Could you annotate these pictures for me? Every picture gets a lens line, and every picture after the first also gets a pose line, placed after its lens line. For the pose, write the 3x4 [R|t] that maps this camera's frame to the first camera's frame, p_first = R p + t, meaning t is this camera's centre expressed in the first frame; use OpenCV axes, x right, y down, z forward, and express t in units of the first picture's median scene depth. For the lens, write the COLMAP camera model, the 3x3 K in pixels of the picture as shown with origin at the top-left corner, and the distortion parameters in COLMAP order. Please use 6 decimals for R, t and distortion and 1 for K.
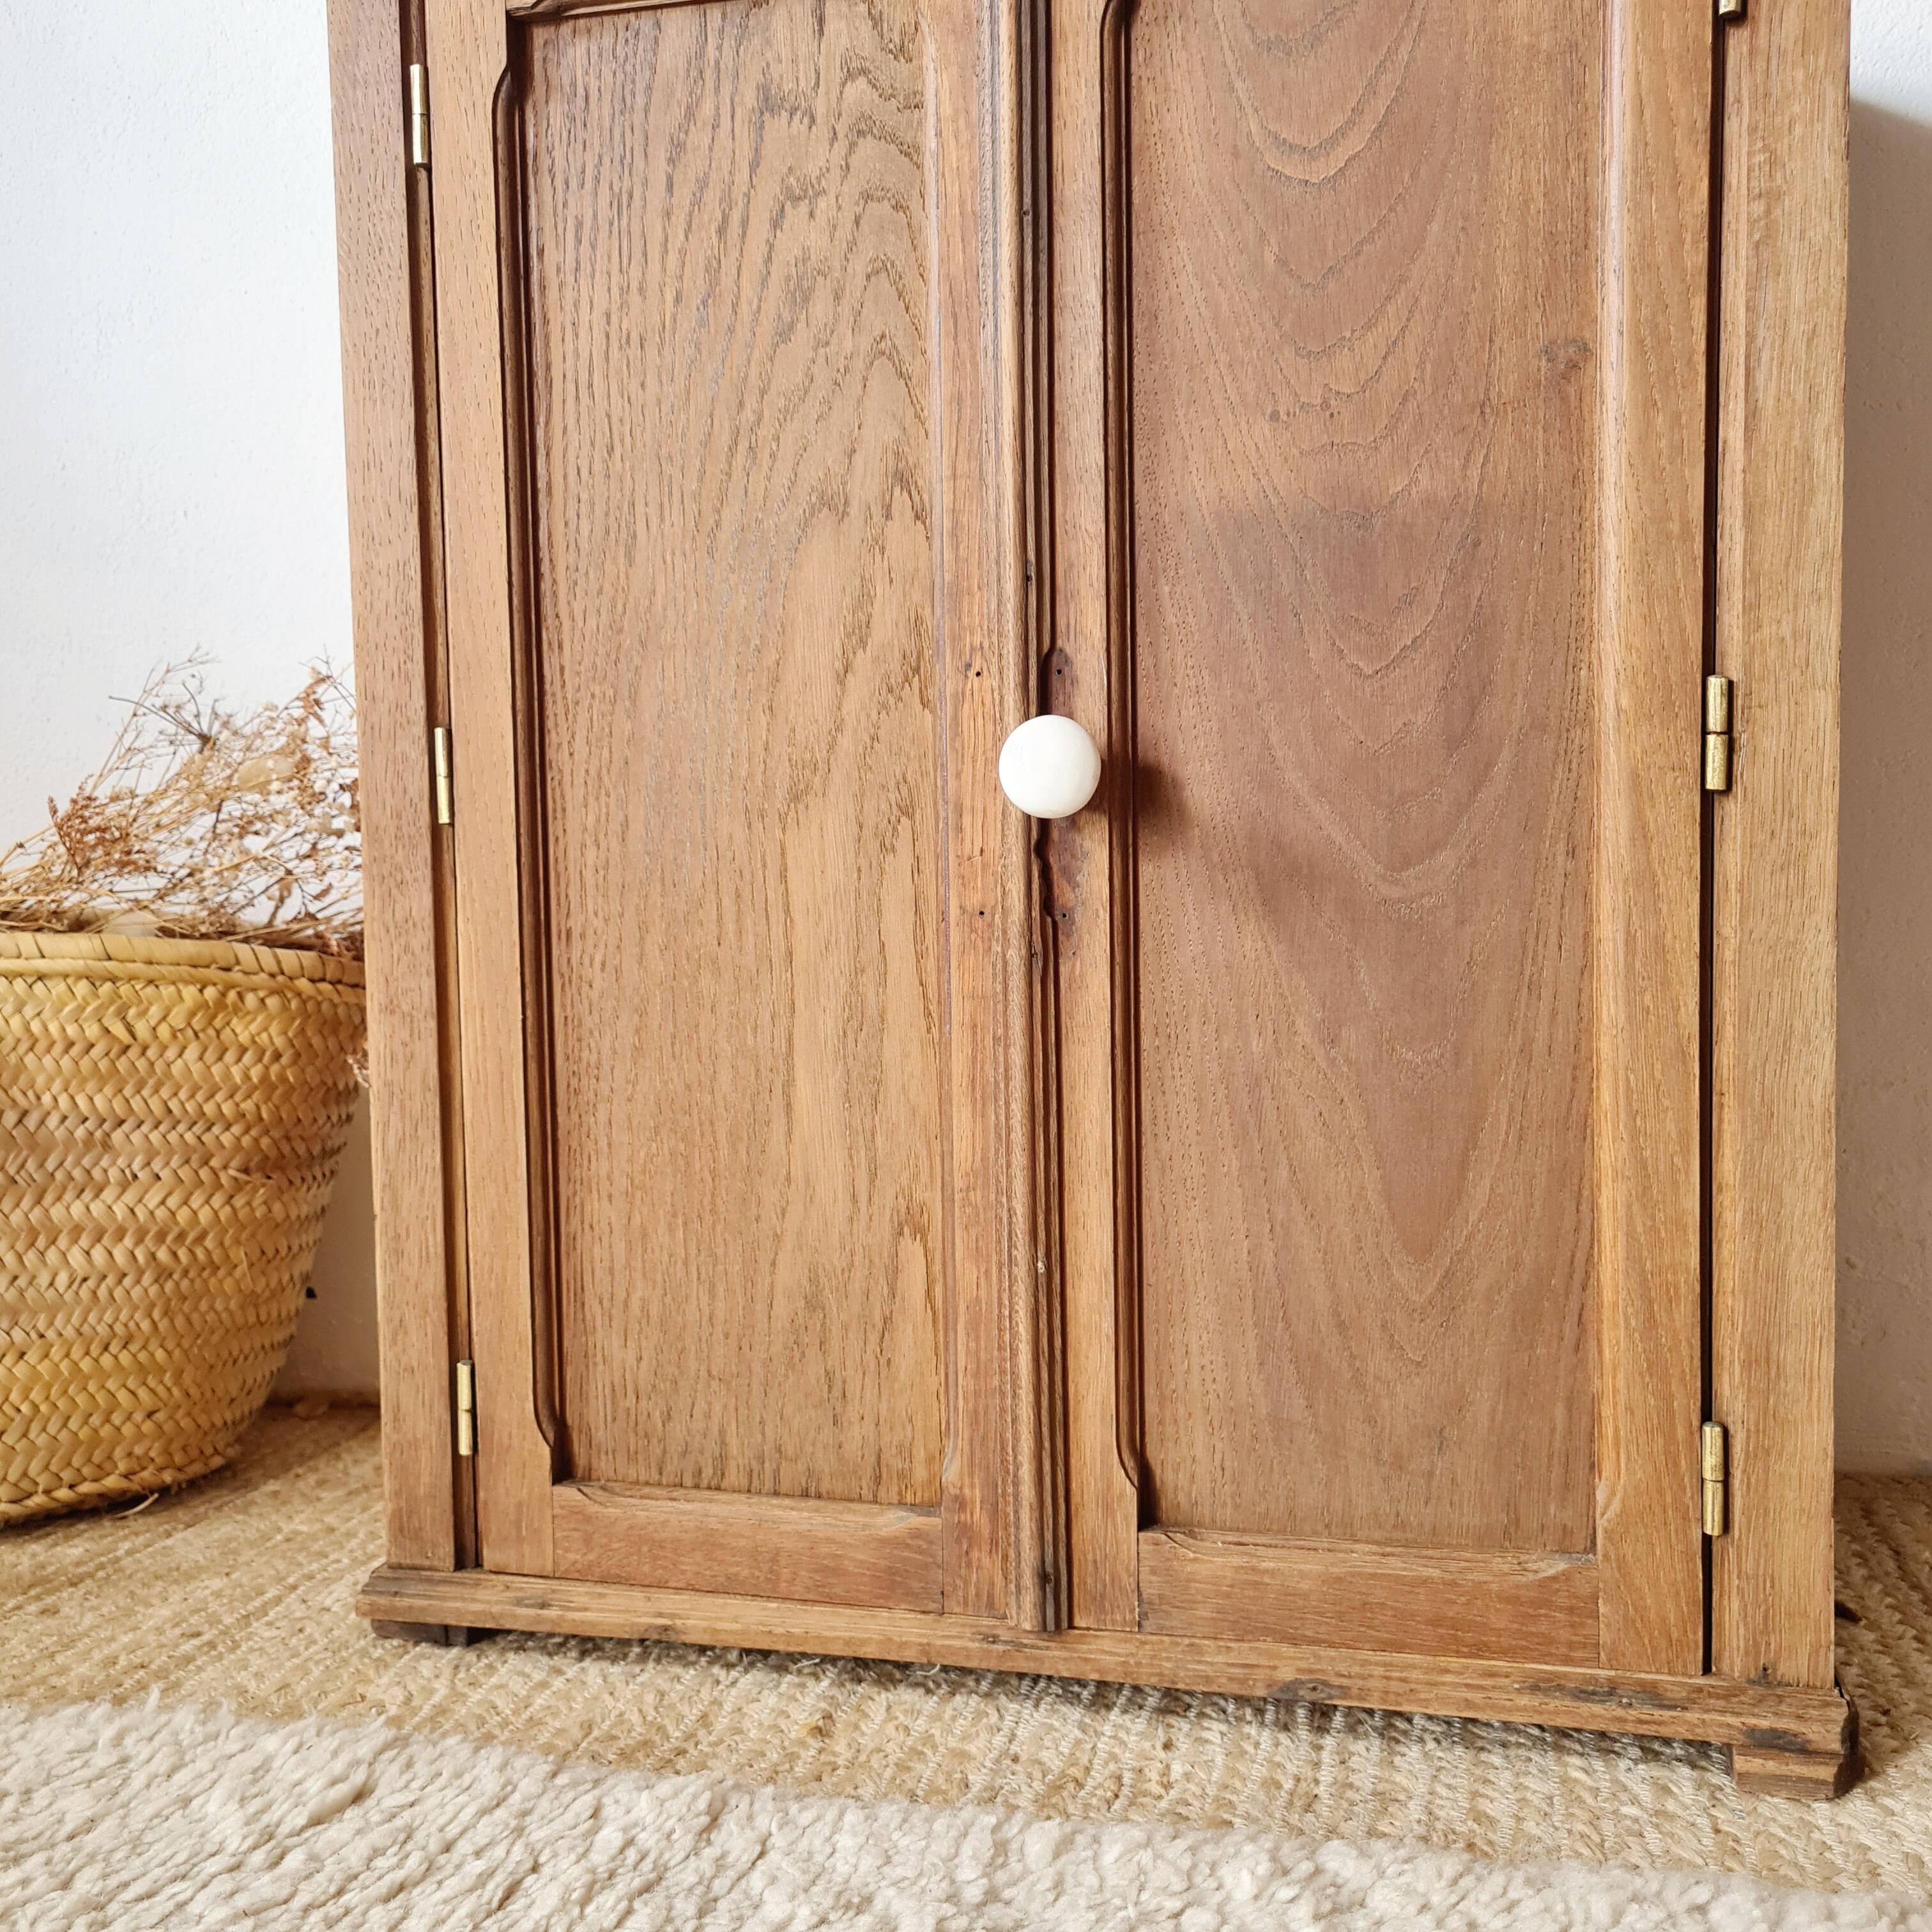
lens RADIAL K [[1999.4, 0, 943.1], [0, 1999.4, 962.5], [0, 0, 1]] dist [0.025649, 0.000000]
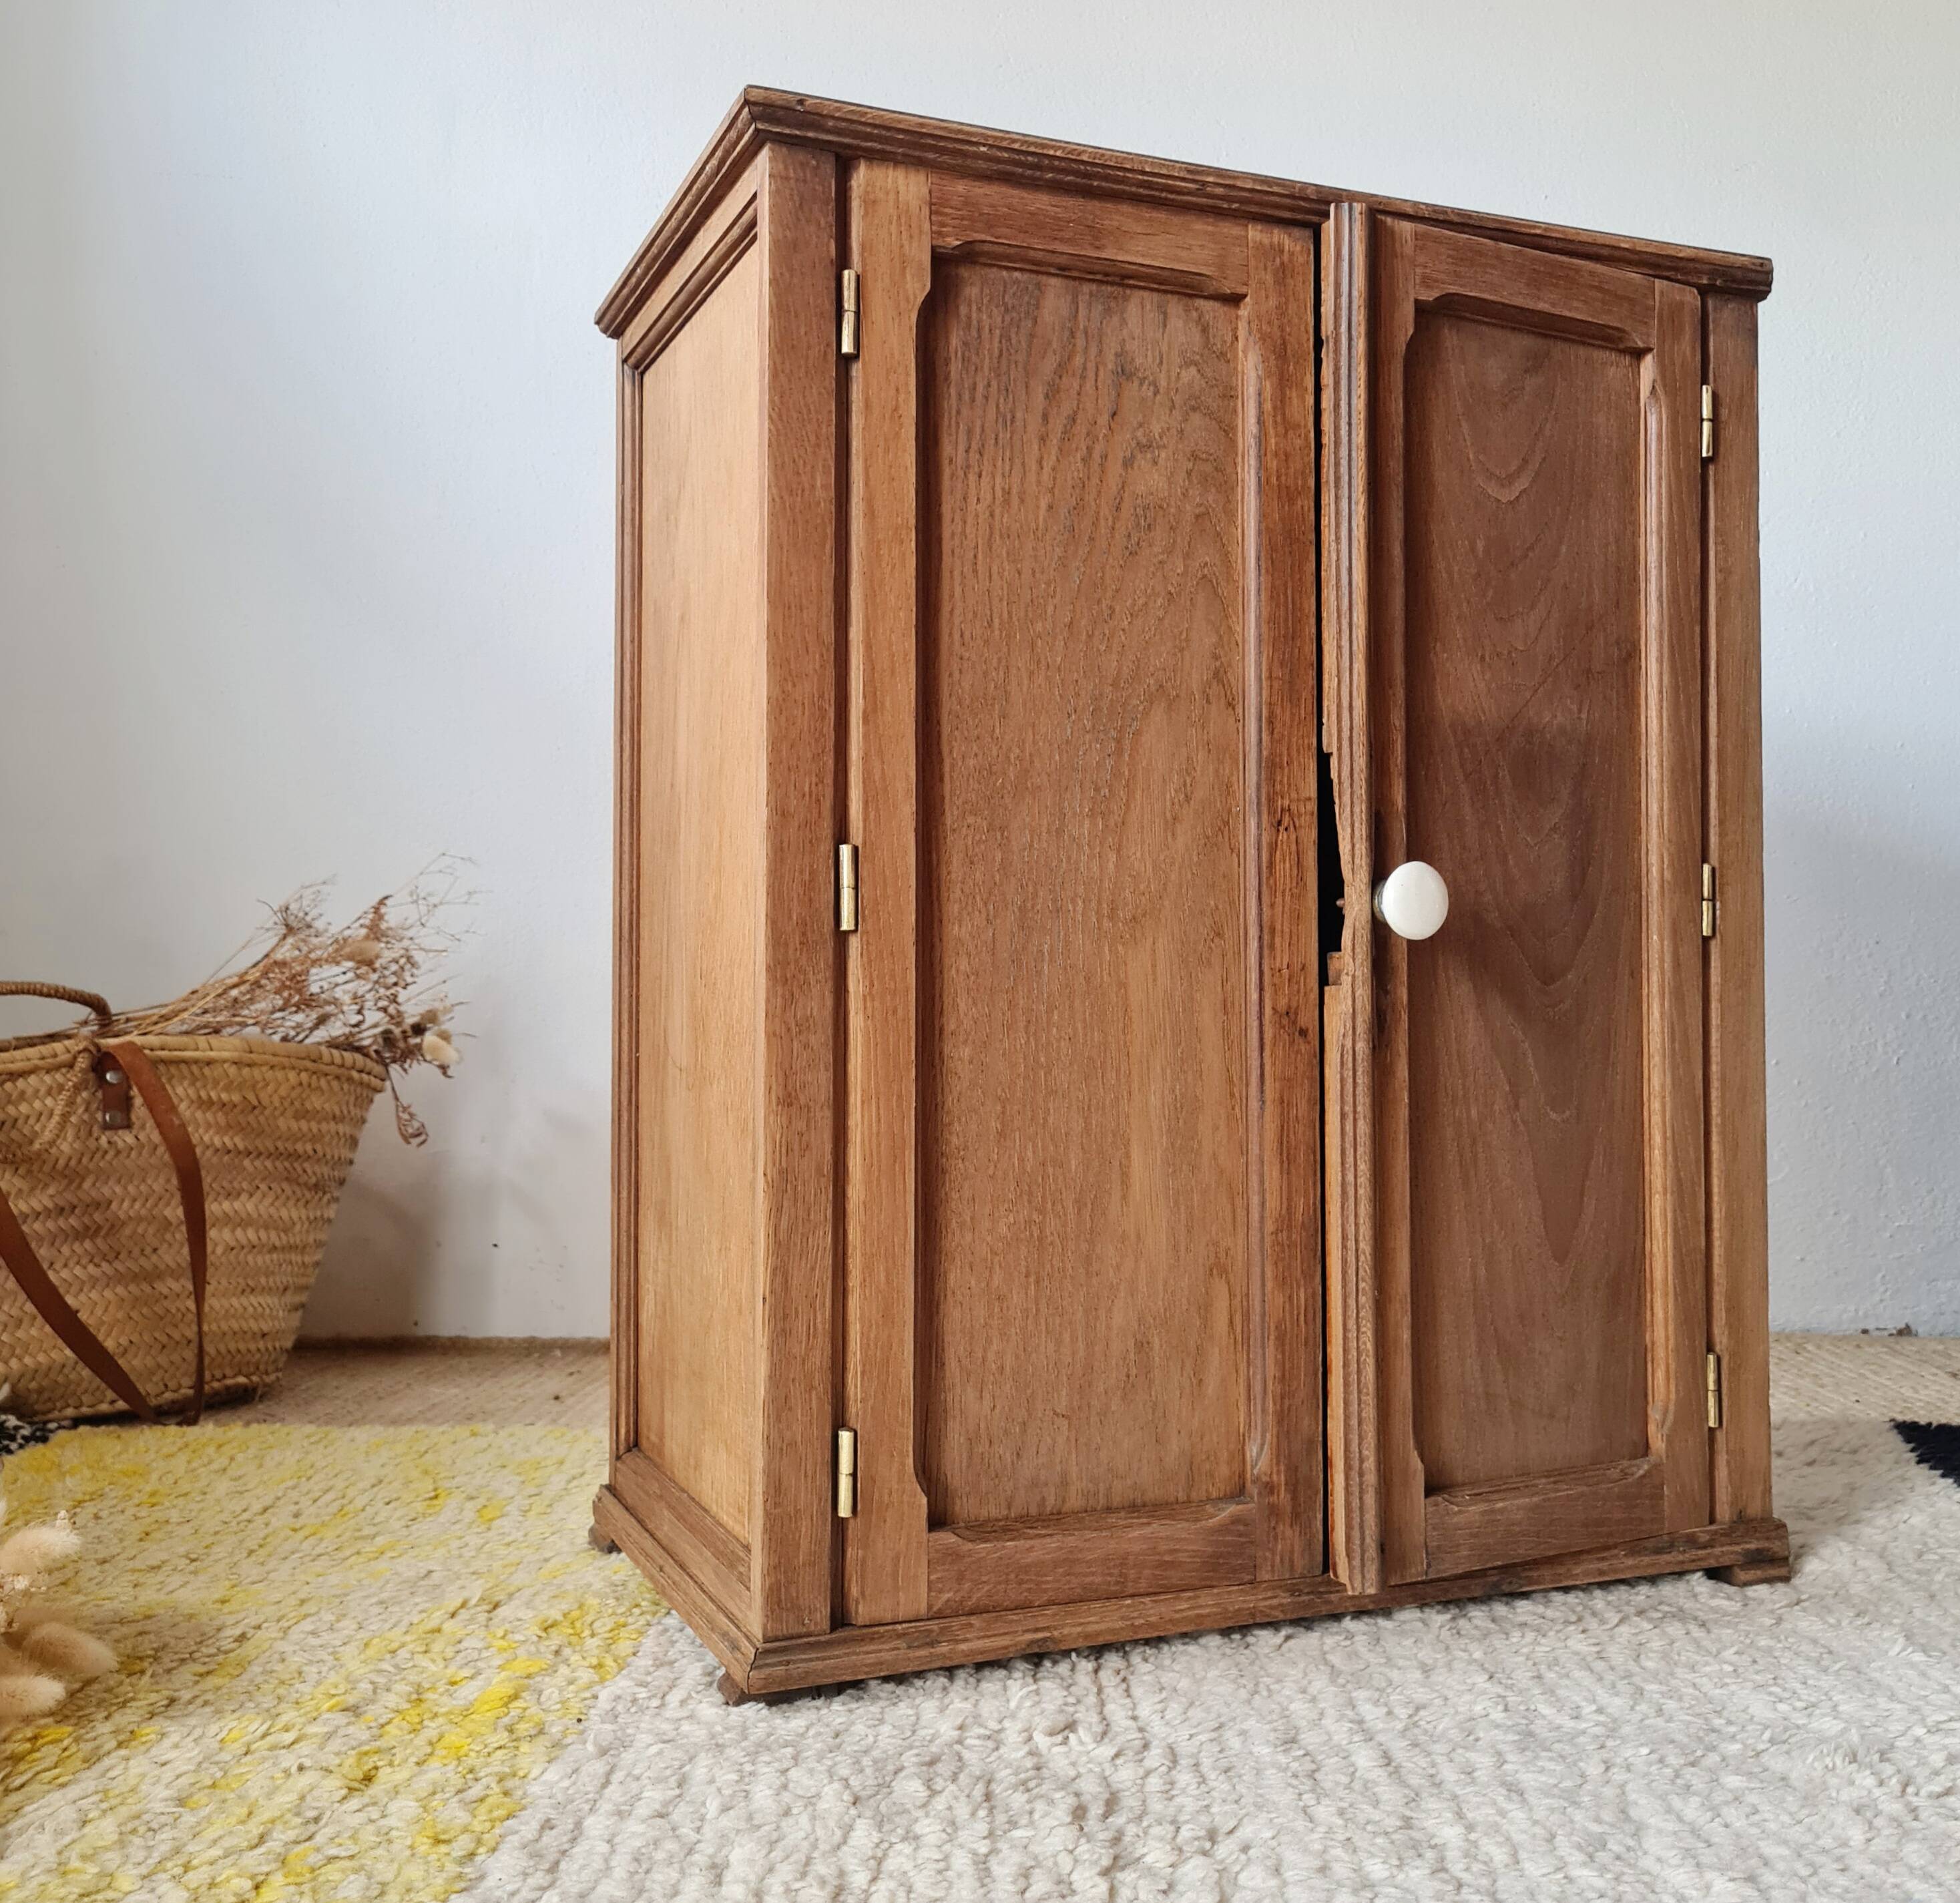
lens RADIAL K [[2039.7, 0, 979.7], [0, 2039.7, 924.4], [0, 0, 1]] dist [0.023017, 0.000000]
pose [[0.806530, 0.035697, 0.590114, -0.914548], [0.020543, 0.995880, -0.088319, 0.029735], [-0.590836, 0.083355, 0.802474, 0.057702]]
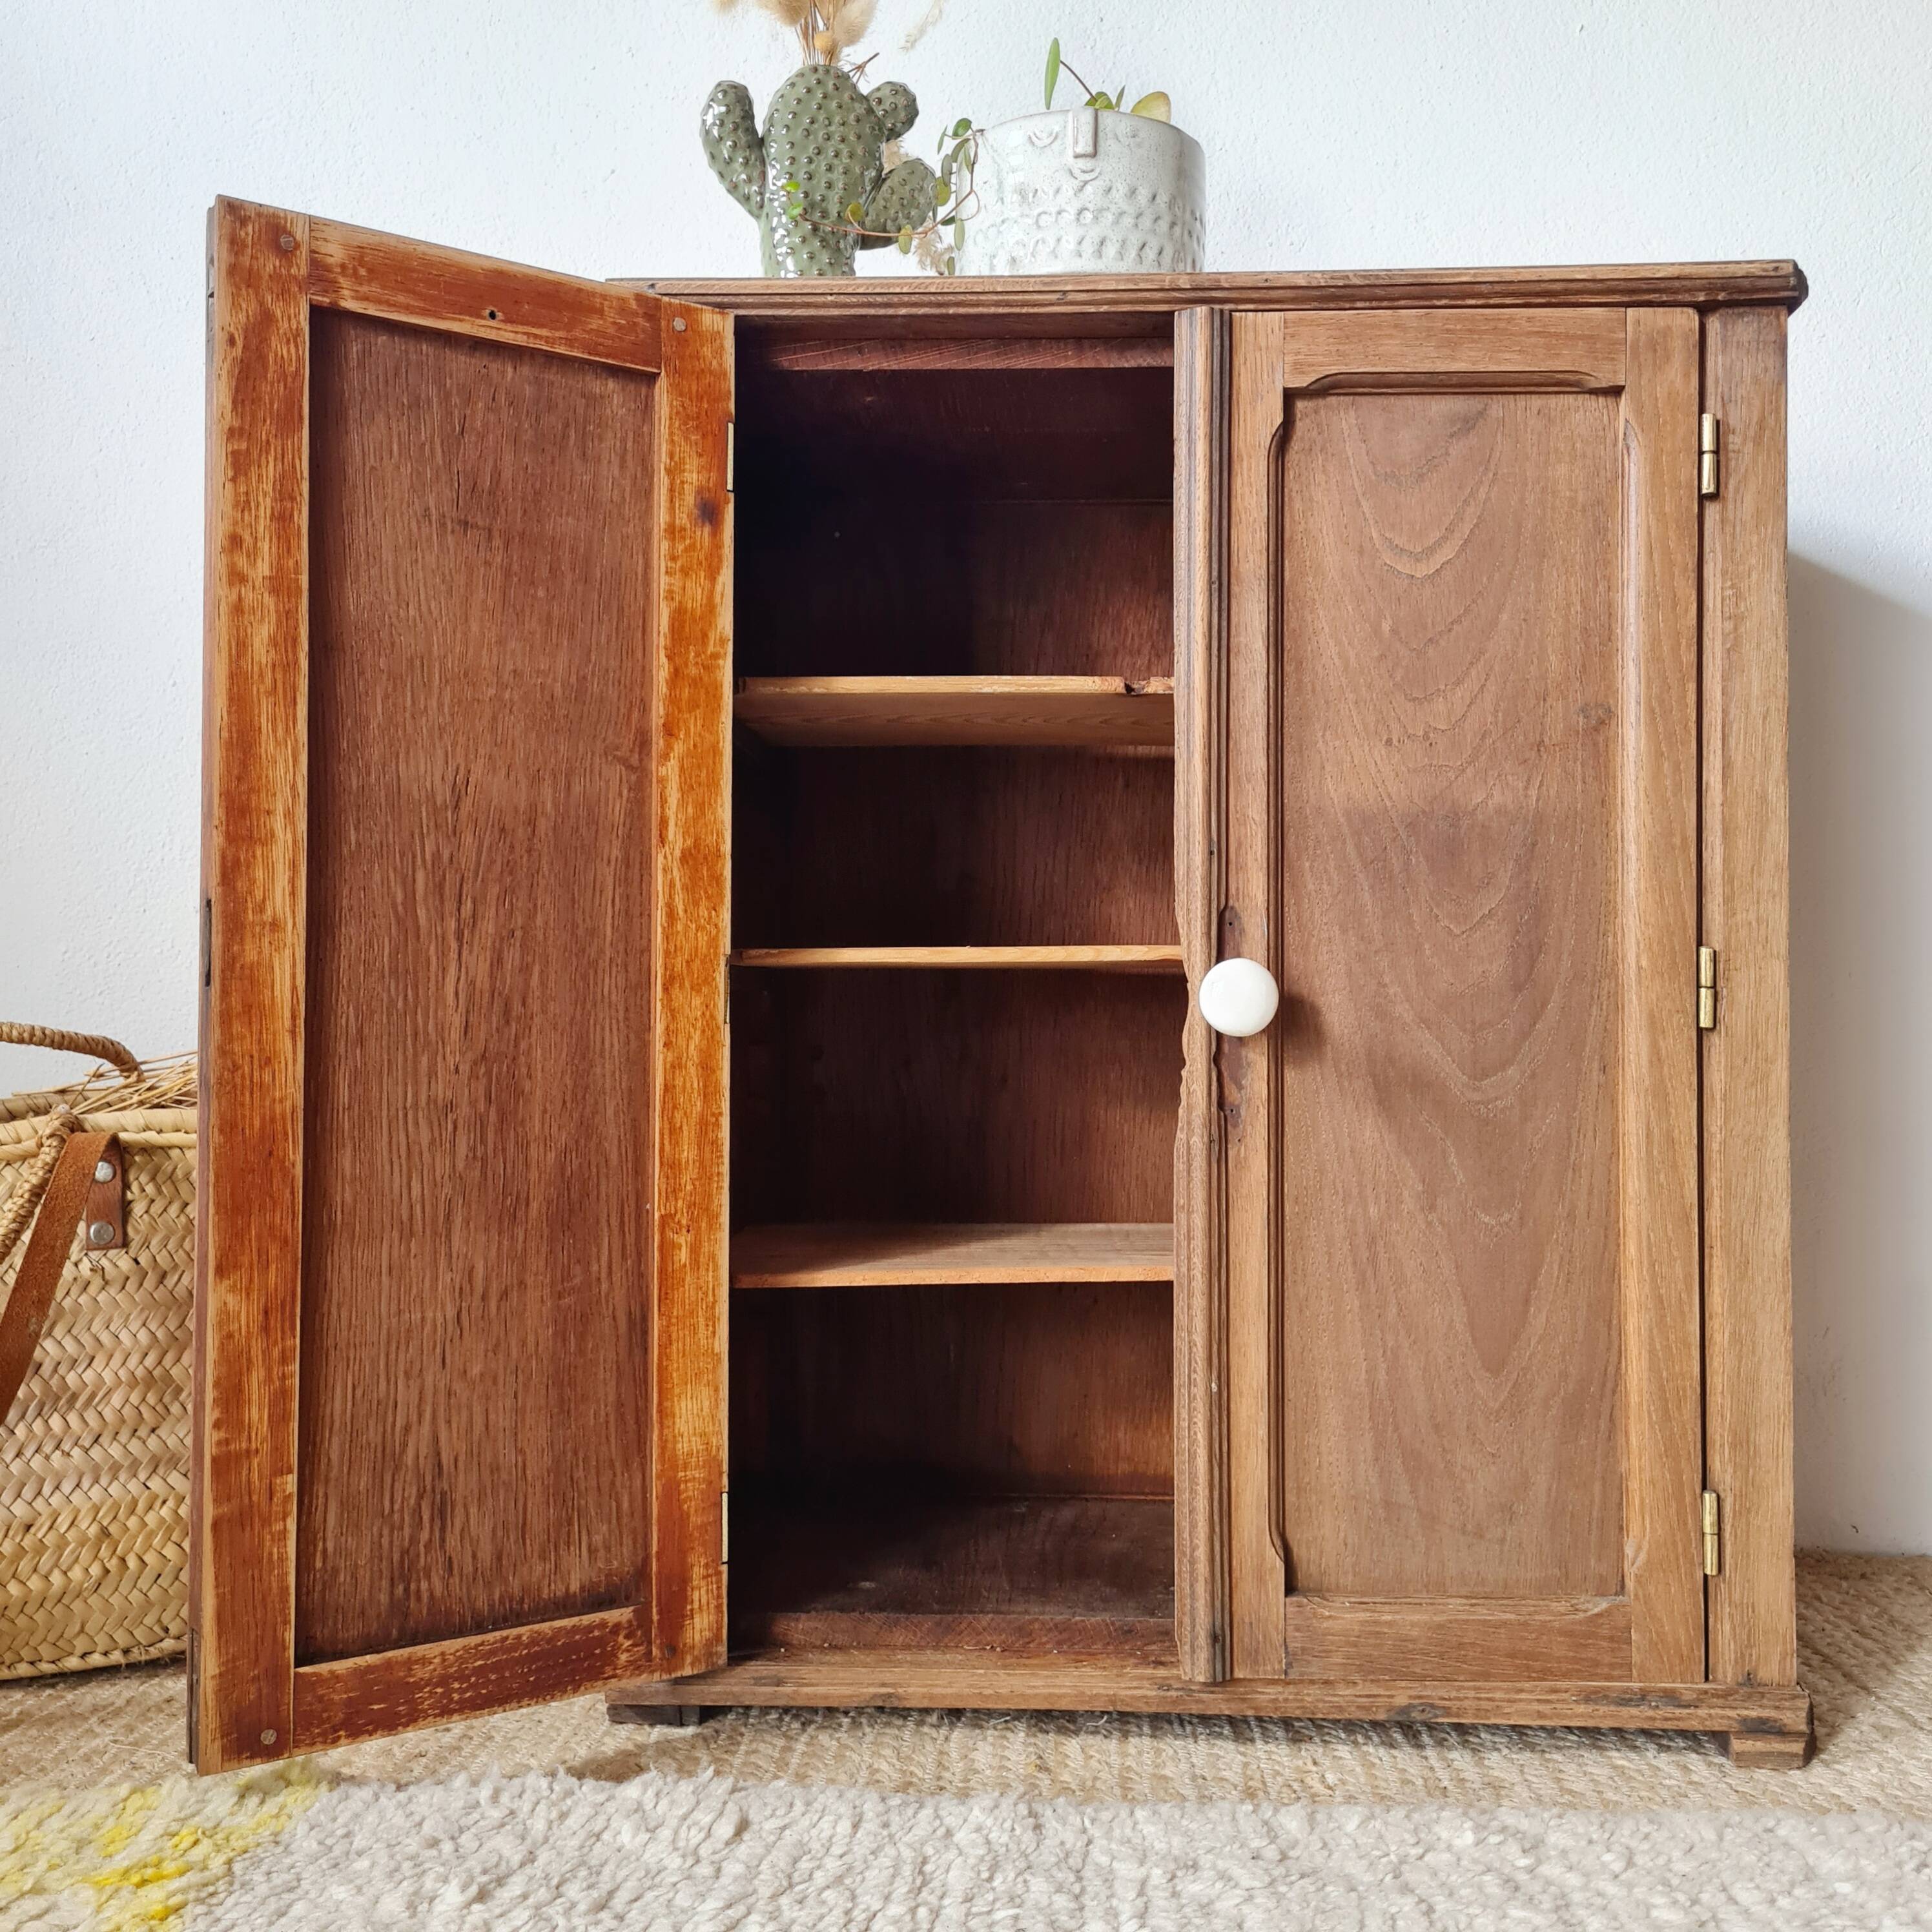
lens RADIAL K [[1999.4, 0, 969.0], [0, 1999.4, 963.2], [0, 0, 1]] dist [0.025649, 0.000000]
pose [[0.979090, 0.026498, 0.201693, -0.365013], [-0.009090, 0.996189, -0.086751, -0.004182], [-0.203223, 0.083104, 0.975599, -0.239493]]
